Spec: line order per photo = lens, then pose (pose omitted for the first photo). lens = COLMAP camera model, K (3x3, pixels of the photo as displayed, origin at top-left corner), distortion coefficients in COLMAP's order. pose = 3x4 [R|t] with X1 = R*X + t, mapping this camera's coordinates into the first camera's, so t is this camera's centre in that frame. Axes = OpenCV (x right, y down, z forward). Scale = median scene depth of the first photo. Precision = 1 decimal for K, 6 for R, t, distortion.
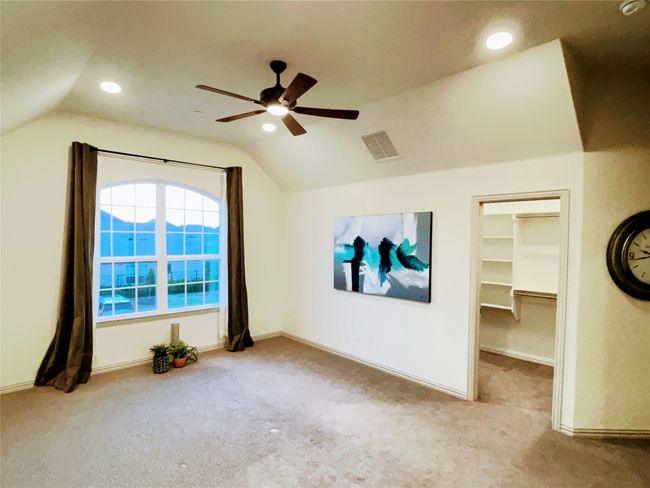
lens RADIAL K [[358.5, 0, 325.0], [0, 358.5, 242.1], [0, 0, 1]] dist [0.003764, 0.000214]
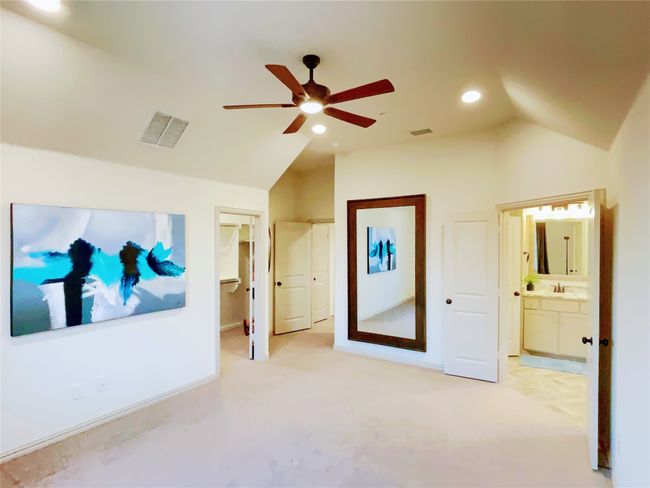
lens RADIAL K [[358.5, 0, 325.3], [0, 358.5, 244.7], [0, 0, 1]] dist [0.003764, 0.000214]
pose [[-0.235049, -0.007561, 0.971954, -0.689010], [0.015280, 0.999817, 0.011473, -0.006626], [-0.971863, 0.017548, -0.234891, 0.775782]]
